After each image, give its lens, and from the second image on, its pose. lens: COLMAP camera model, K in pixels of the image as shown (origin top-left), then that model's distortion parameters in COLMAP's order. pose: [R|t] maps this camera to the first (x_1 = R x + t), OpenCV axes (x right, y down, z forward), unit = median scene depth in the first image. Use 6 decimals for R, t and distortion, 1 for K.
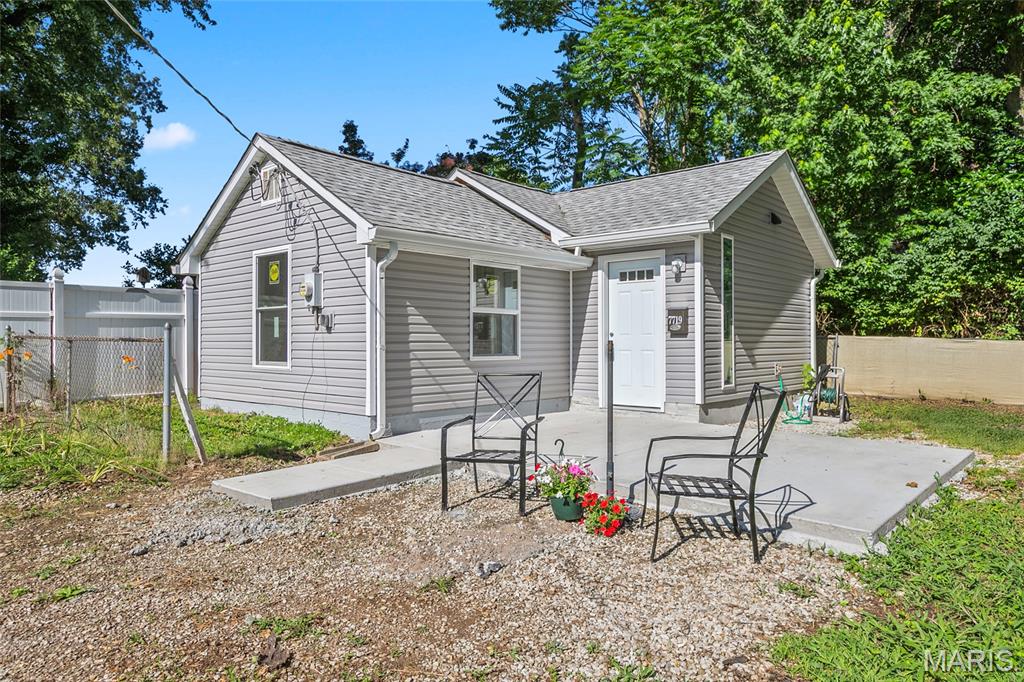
lens RADIAL K [[684.6, 0, 510.0], [0, 684.6, 340.7], [0, 0, 1]] dist [0.028880, 0.001270]
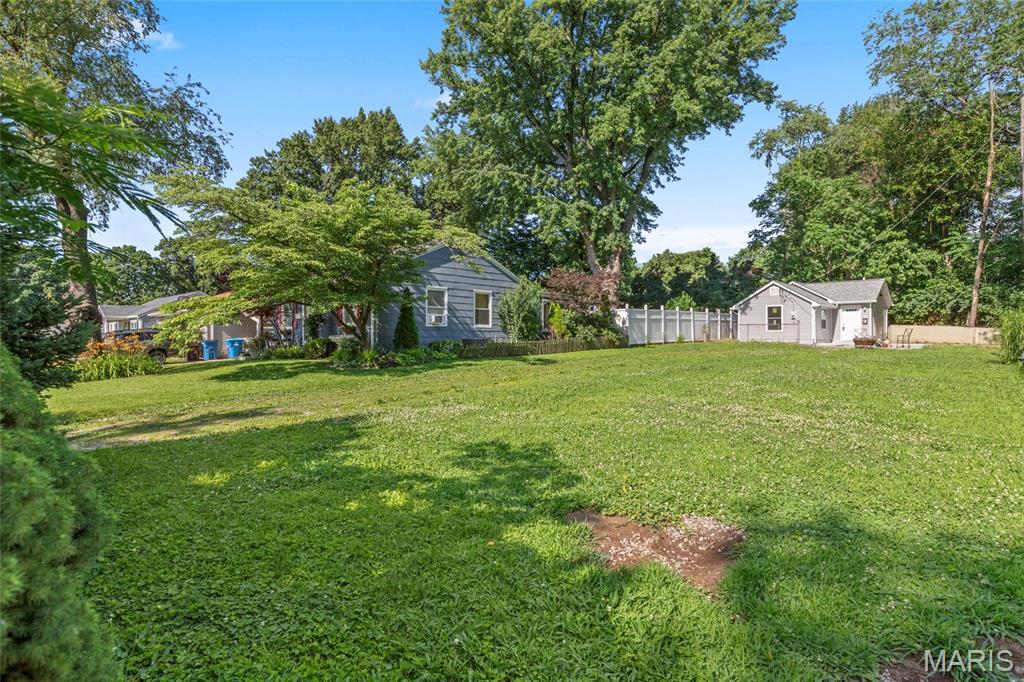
lens RADIAL K [[546.8, 0, 507.6], [0, 546.8, 343.3], [0, 0, 1]] dist [0.007580, 0.000619]
pose [[0.998676, 0.002402, -0.051394, -1.803000], [-0.001520, 0.999851, 0.017189, 0.055941], [0.051427, -0.017088, 0.998531, -2.563770]]
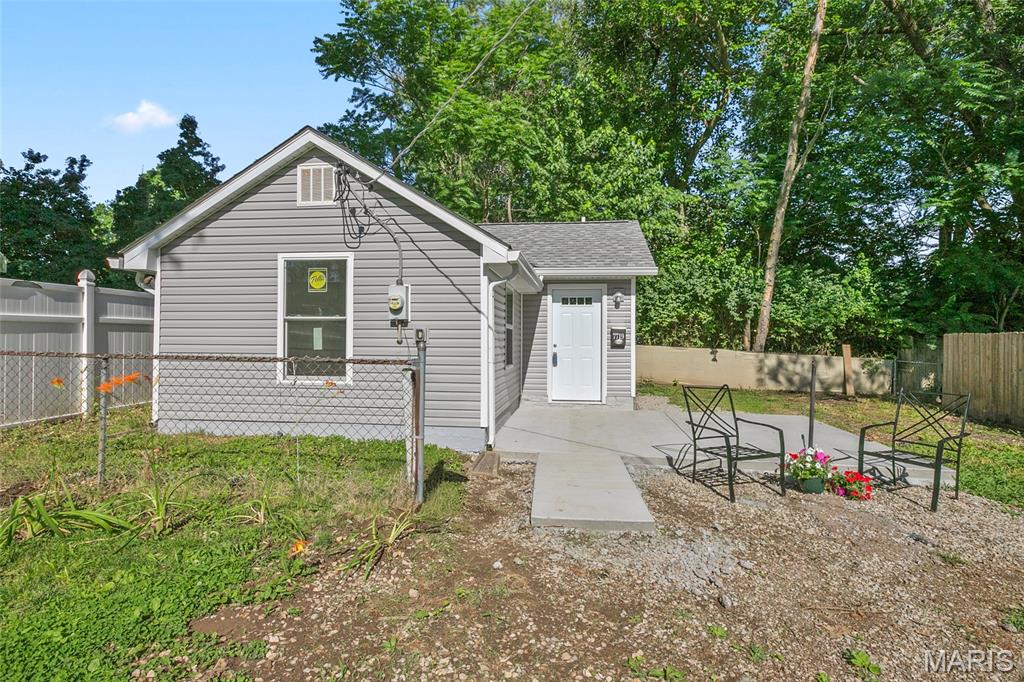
lens RADIAL K [[516.8, 0, 511.0], [0, 516.8, 339.1], [0, 0, 1]] dist [0.000510, 0.000216]
pose [[0.822038, 0.009353, 0.569356, -0.486280], [-0.011249, 0.999937, -0.000185, -0.021079], [-0.569322, -0.006253, 0.822091, 0.260408]]
